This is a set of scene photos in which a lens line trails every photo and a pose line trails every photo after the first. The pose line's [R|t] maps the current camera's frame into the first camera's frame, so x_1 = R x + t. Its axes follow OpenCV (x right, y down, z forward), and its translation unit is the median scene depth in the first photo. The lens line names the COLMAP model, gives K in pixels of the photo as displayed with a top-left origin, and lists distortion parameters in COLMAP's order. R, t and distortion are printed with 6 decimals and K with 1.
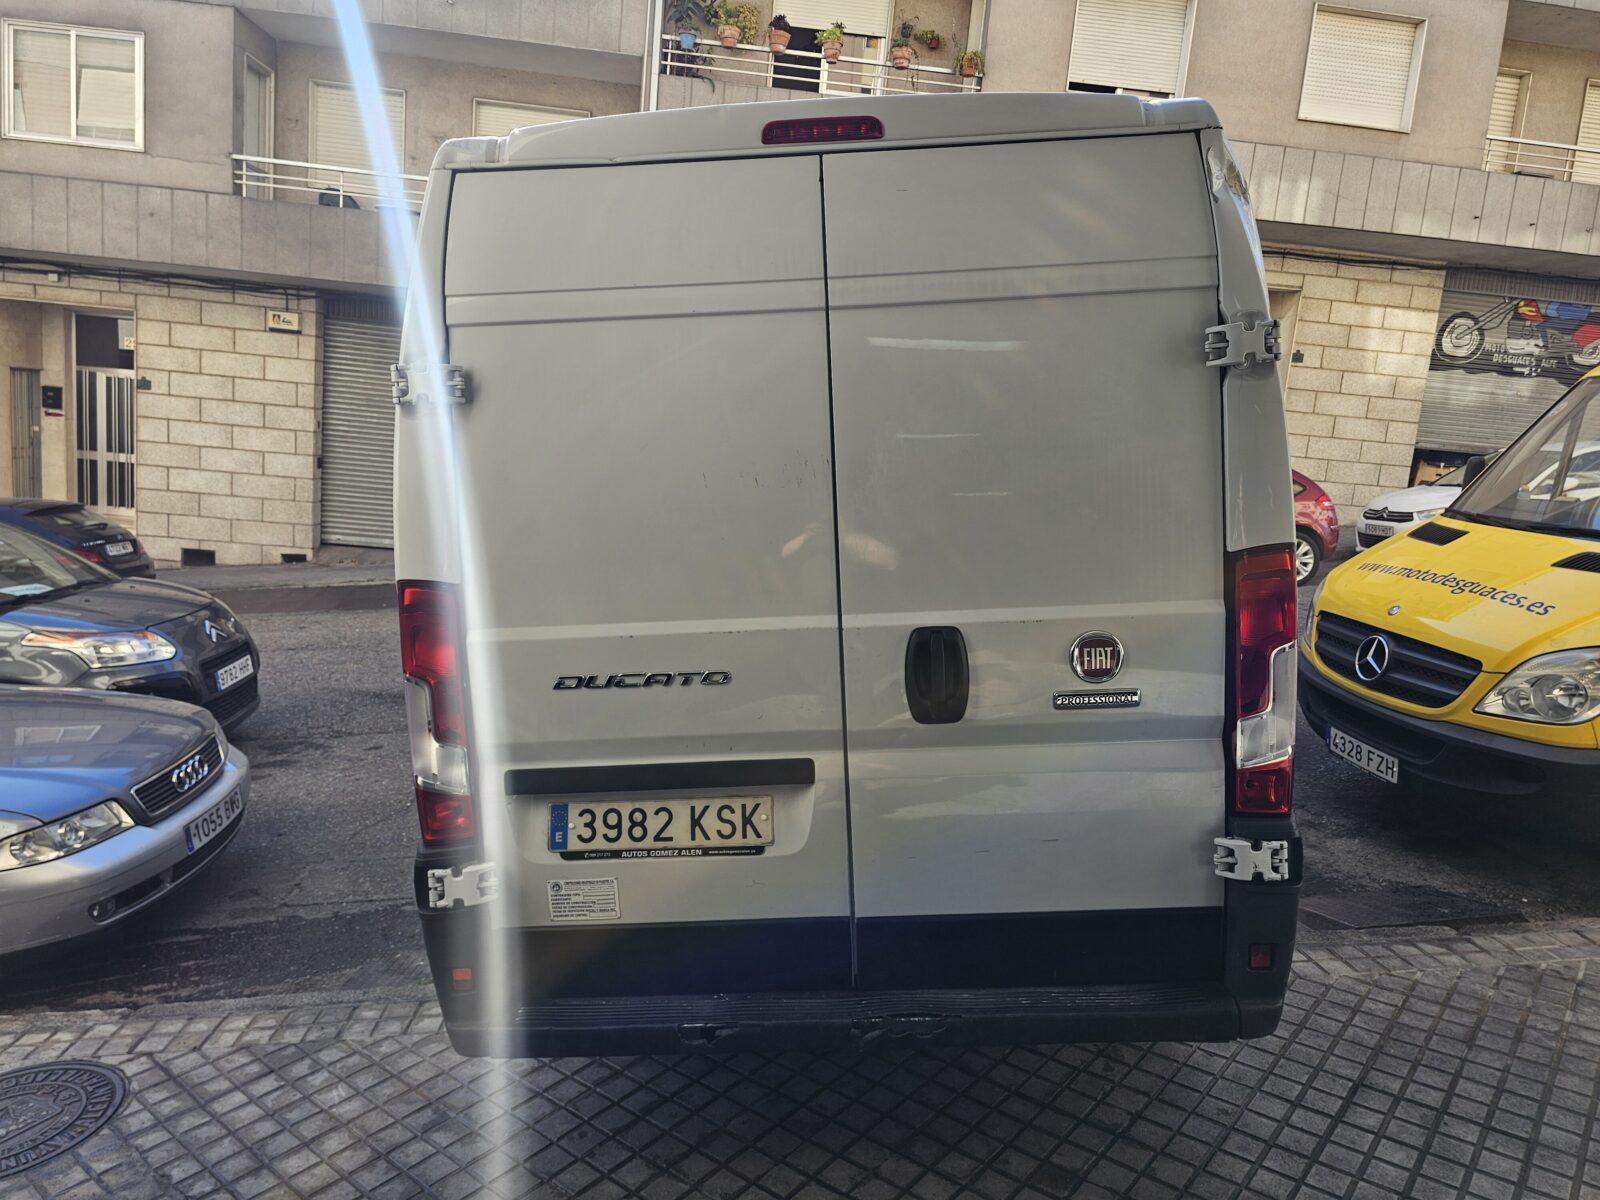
lens RADIAL K [[1077.8, 0, 798.1], [0, 1077.8, 580.7], [0, 0, 1]] dist [0.091193, -0.122216]
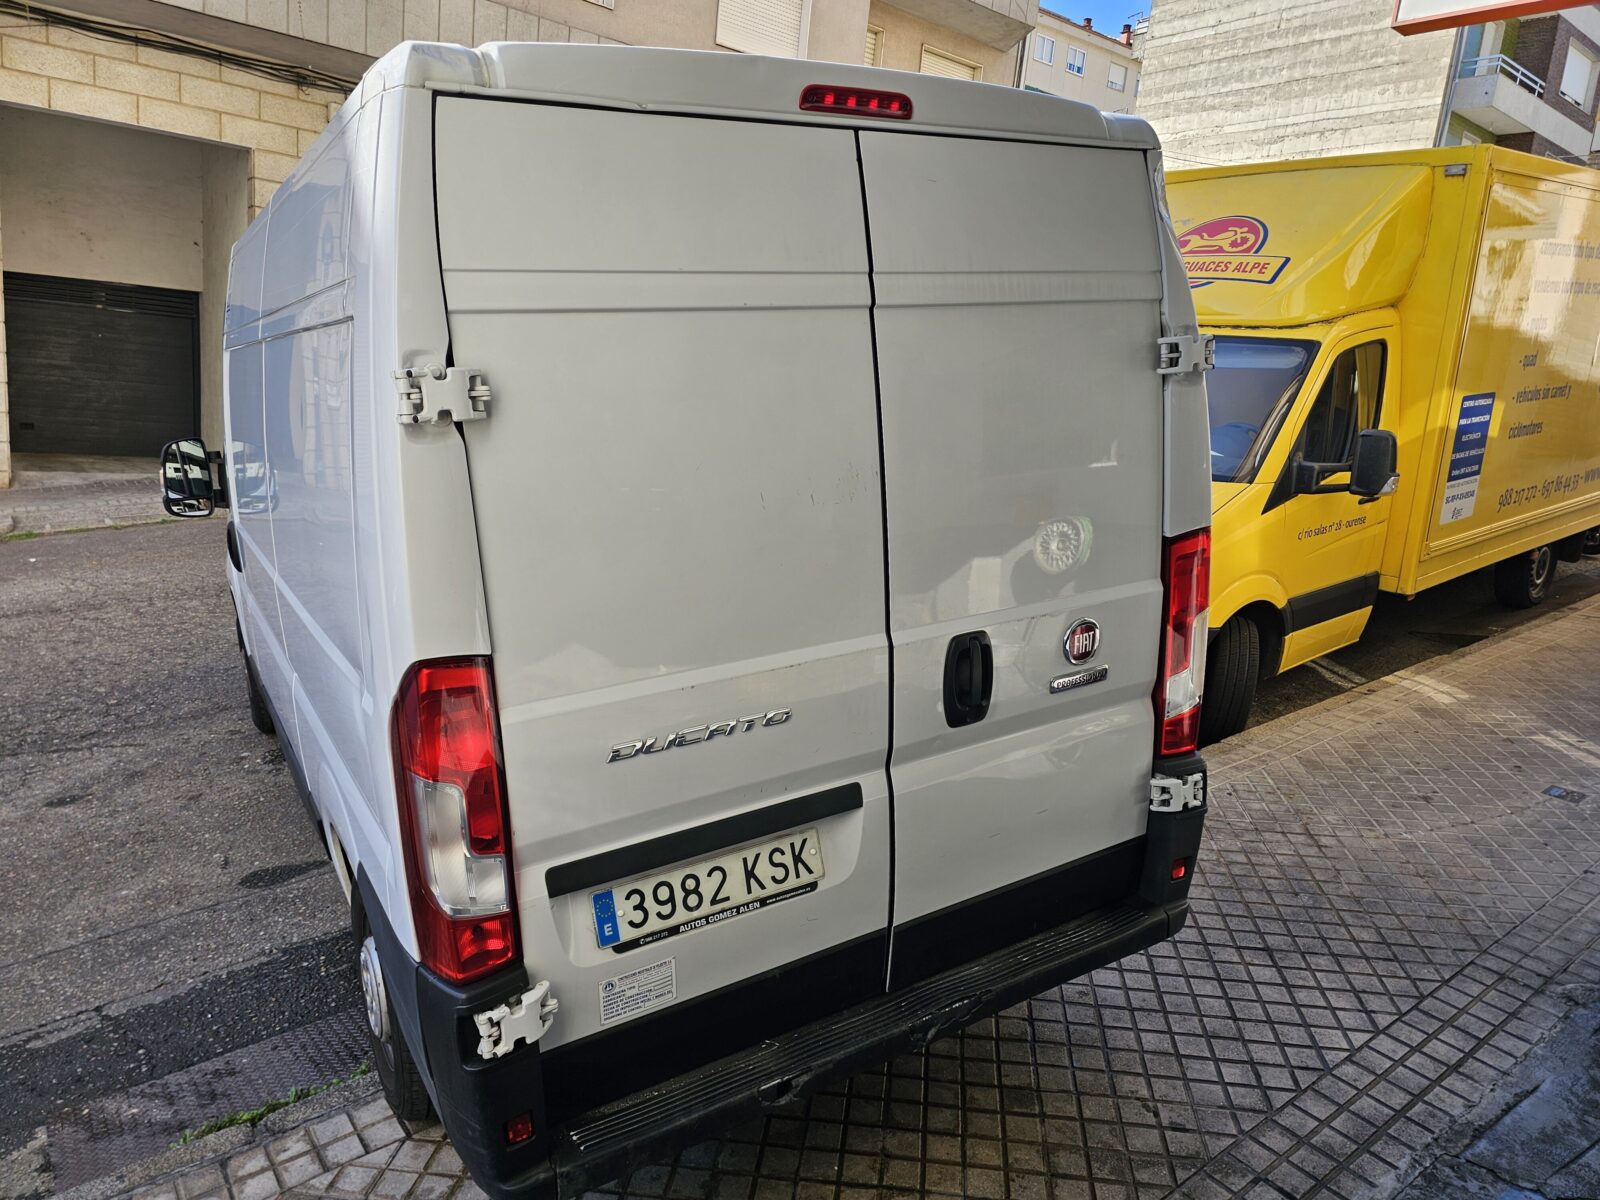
lens RADIAL K [[1074.3, 0, 800.0], [0, 1074.3, 600.0], [0, 0, 1]] dist [0.073211, -0.067957]
pose [[0.844185, -0.108969, 0.524859, -0.510496], [0.051129, 0.991024, 0.123517, -0.115489], [-0.533608, -0.077436, 0.842180, 0.230773]]
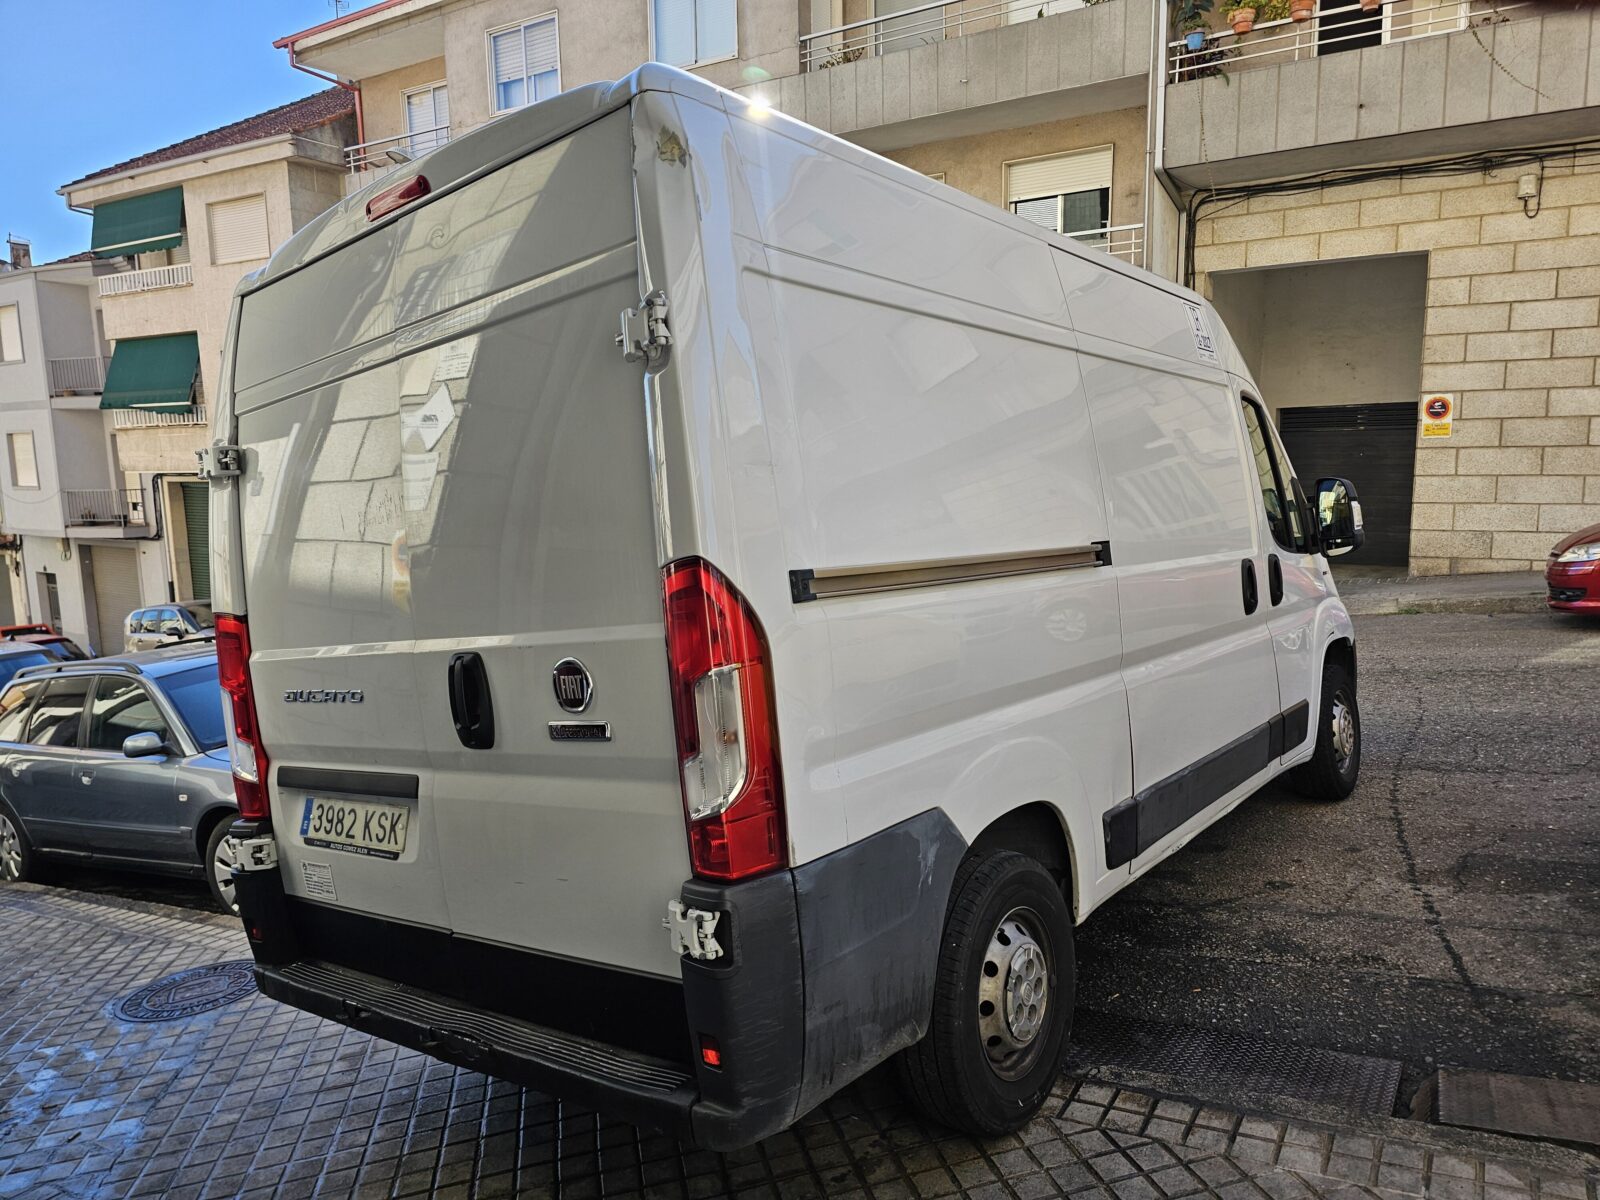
lens RADIAL K [[1077.6, 0, 800.0], [0, 1077.6, 600.0], [0, 0, 1]] dist [0.036971, -0.023594]
pose [[0.800485, -0.020146, -0.599014, 0.950462], [0.005612, 0.999643, -0.026121, 0.020746], [0.599327, 0.017548, 0.800312, 0.361320]]
